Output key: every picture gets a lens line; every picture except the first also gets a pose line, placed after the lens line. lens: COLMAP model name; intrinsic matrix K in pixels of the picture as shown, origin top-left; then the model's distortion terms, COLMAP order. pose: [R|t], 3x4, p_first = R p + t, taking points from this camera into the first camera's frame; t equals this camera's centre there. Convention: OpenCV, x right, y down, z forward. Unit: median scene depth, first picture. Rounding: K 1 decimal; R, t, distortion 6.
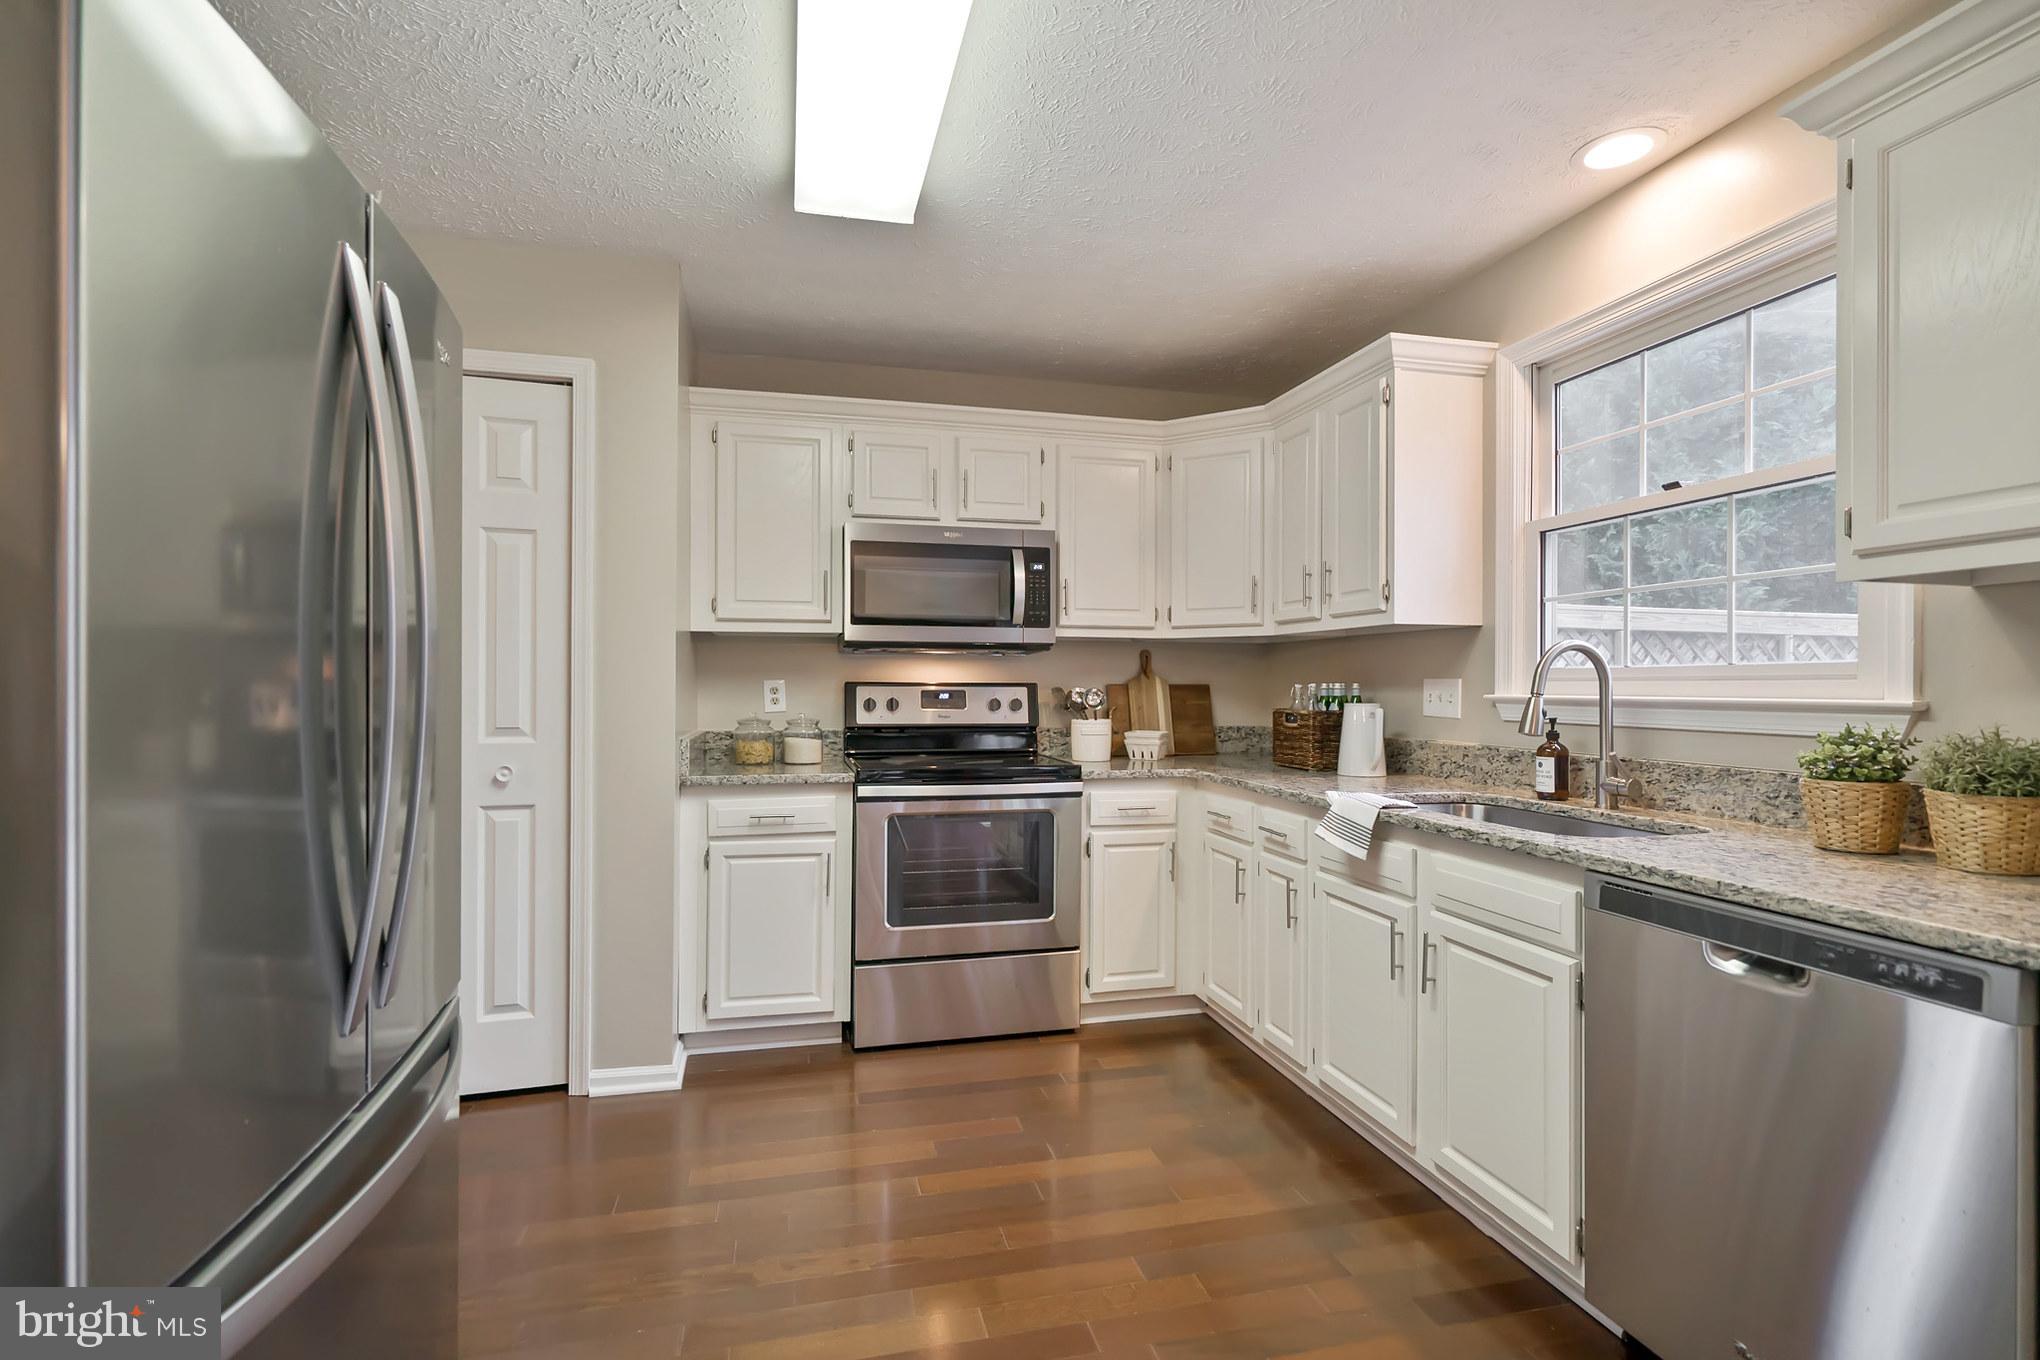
lens RADIAL K [[939.5, 0, 1020.5], [0, 939.5, 689.5], [0, 0, 1]] dist [-0.001490, 0.000120]
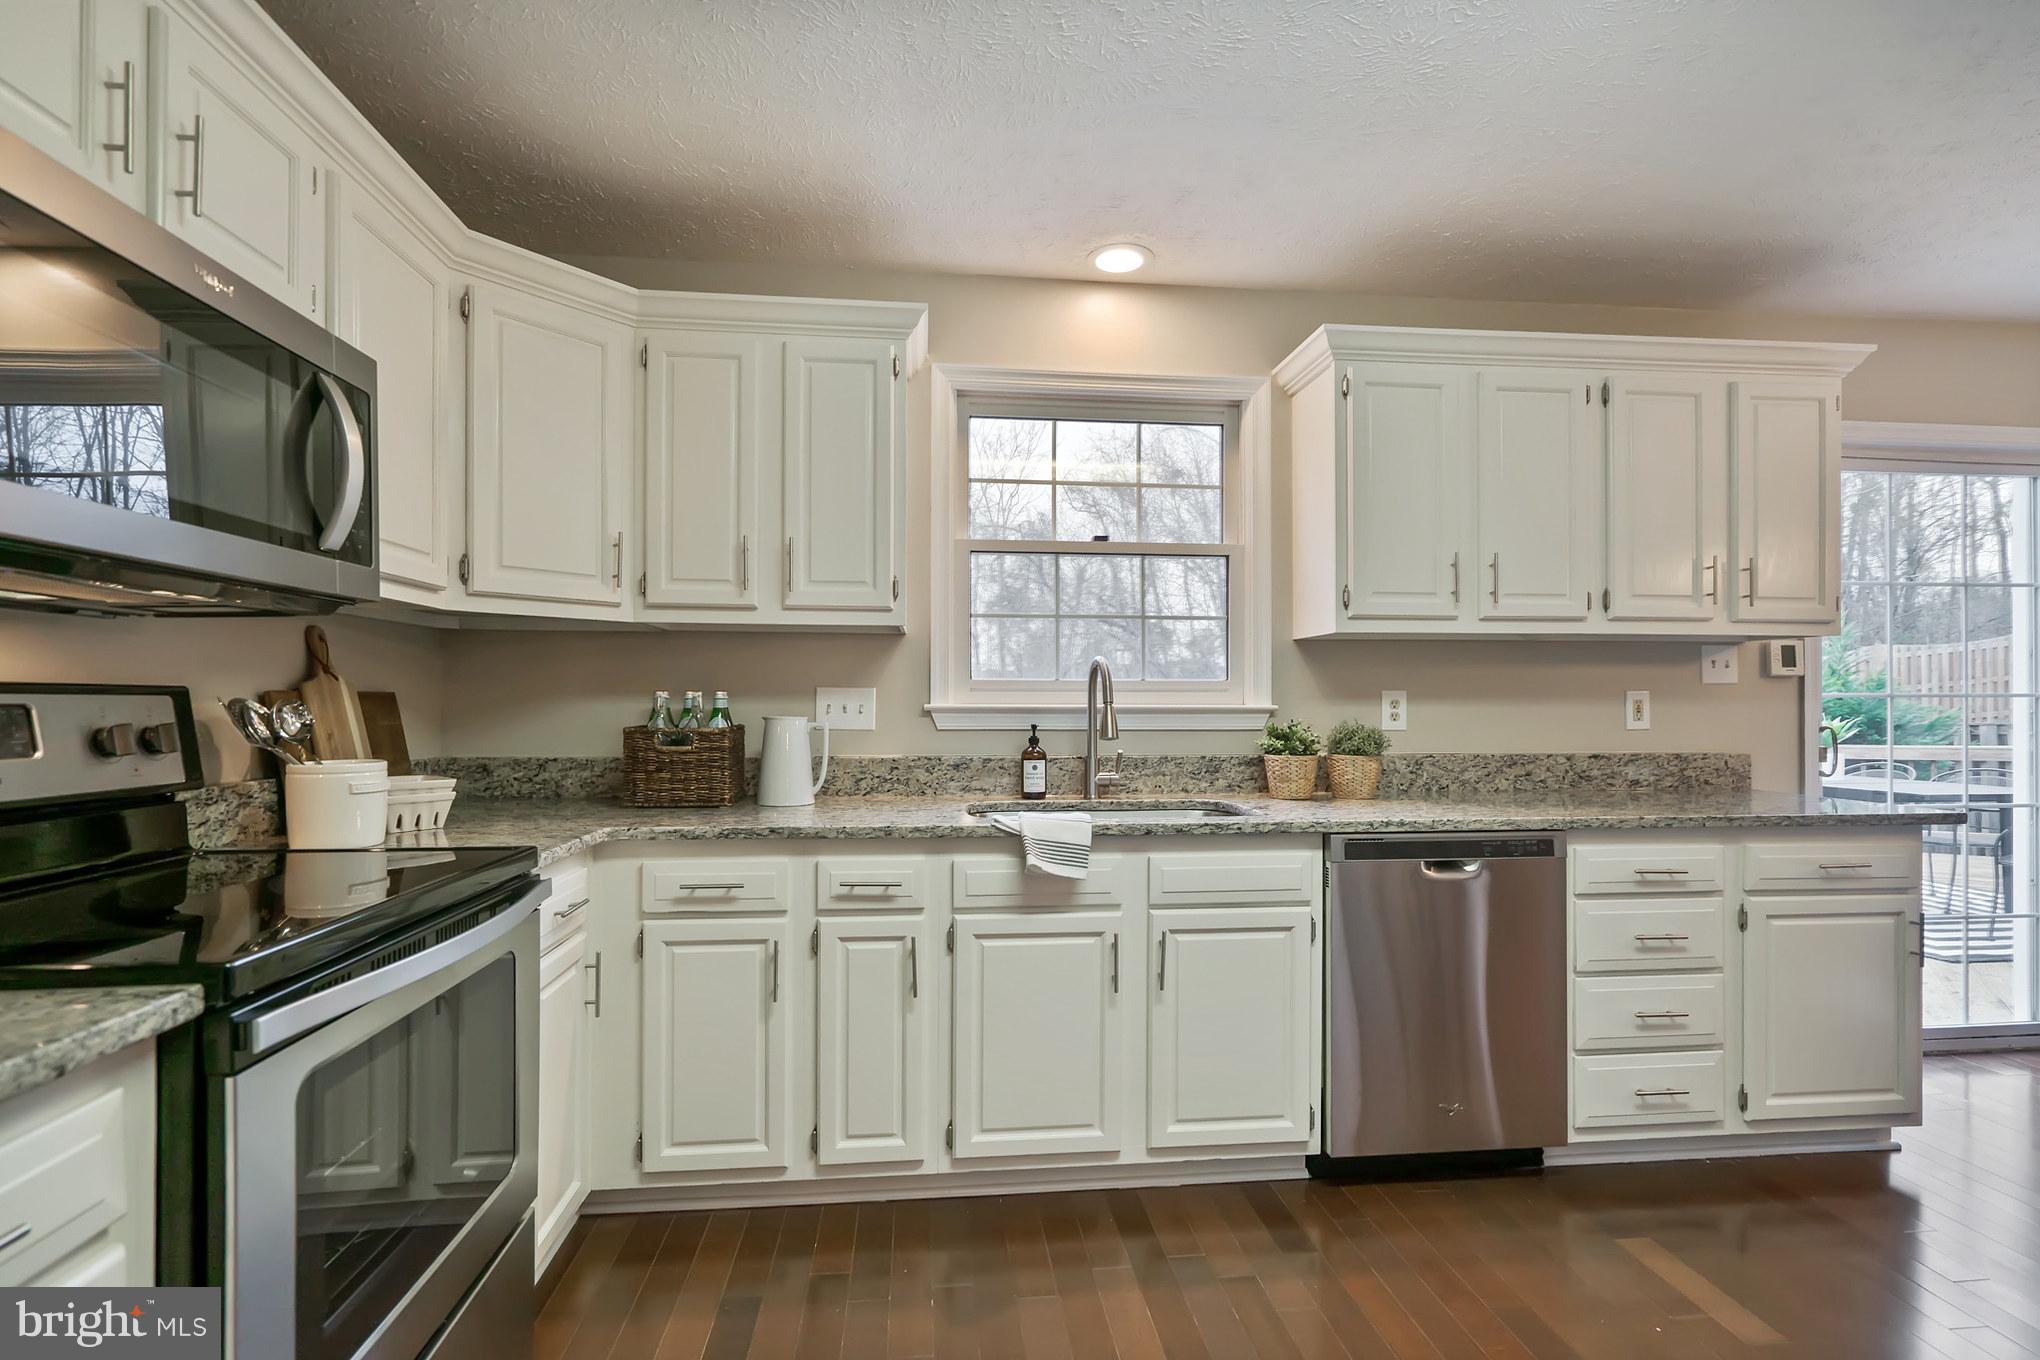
lens RADIAL K [[937.0, 0, 1006.5], [0, 937.0, 705.6], [0, 0, 1]] dist [-0.002292, 0.000092]
pose [[0.144286, -0.006578, 0.989514, -0.450681], [0.003212, 0.999976, 0.006179, 0.000747], [-0.989531, 0.002287, 0.144303, 0.739968]]
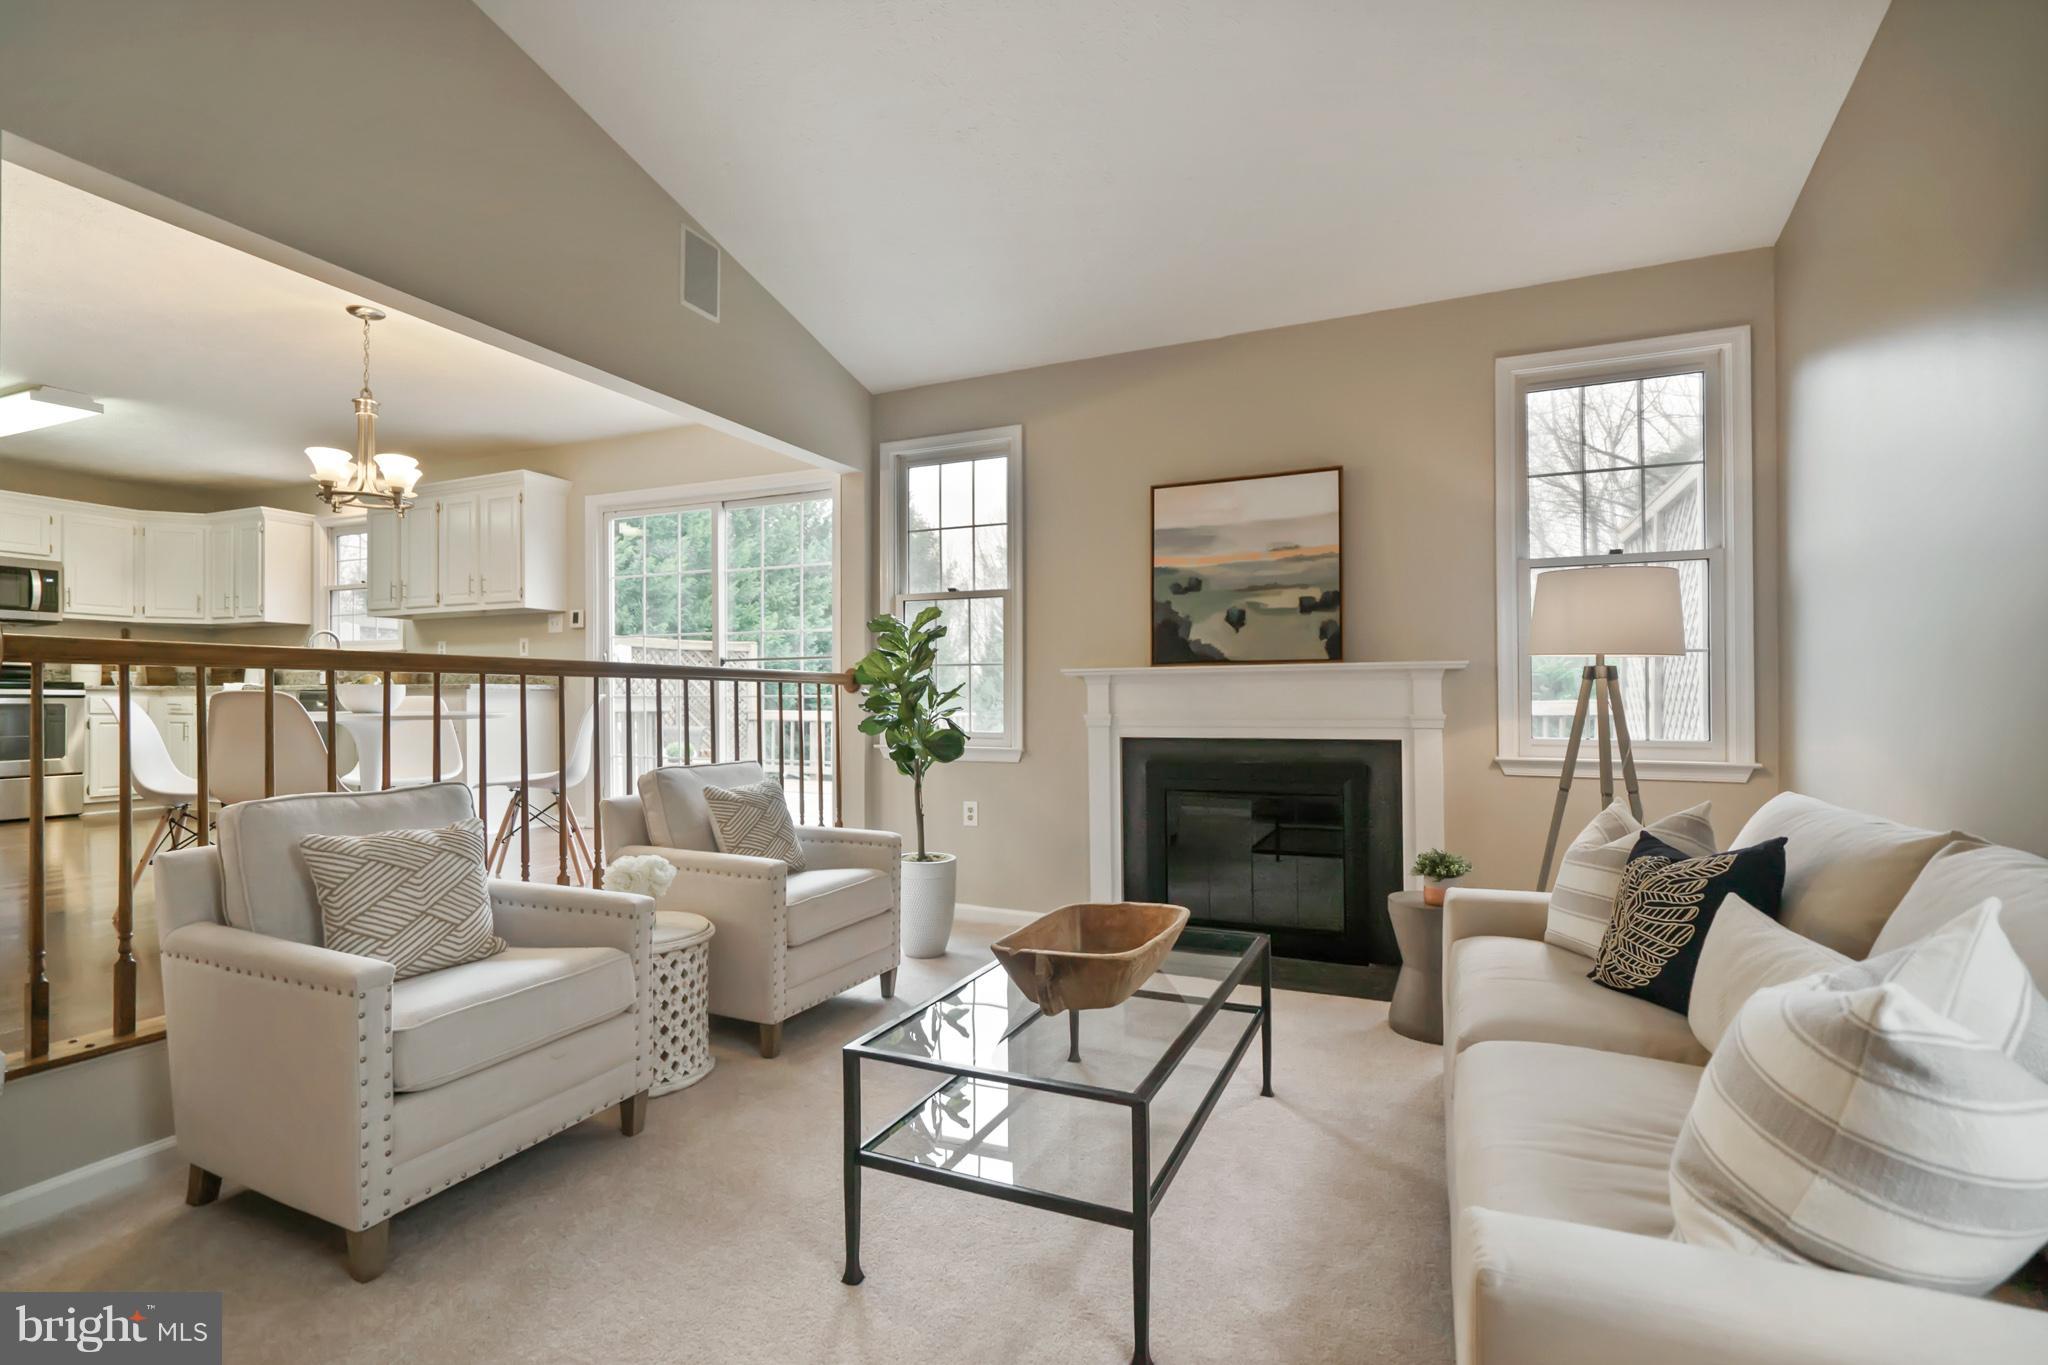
lens RADIAL K [[943.2, 0, 1024.5], [0, 943.2, 692.0], [0, 0, 1]] dist [-0.001490, 0.000120]
pose [[0.614363, 0.003202, 0.789017, -0.319859], [0.007110, 0.999929, -0.009595, 0.149659], [-0.788992, 0.011504, 0.614296, -2.021346]]
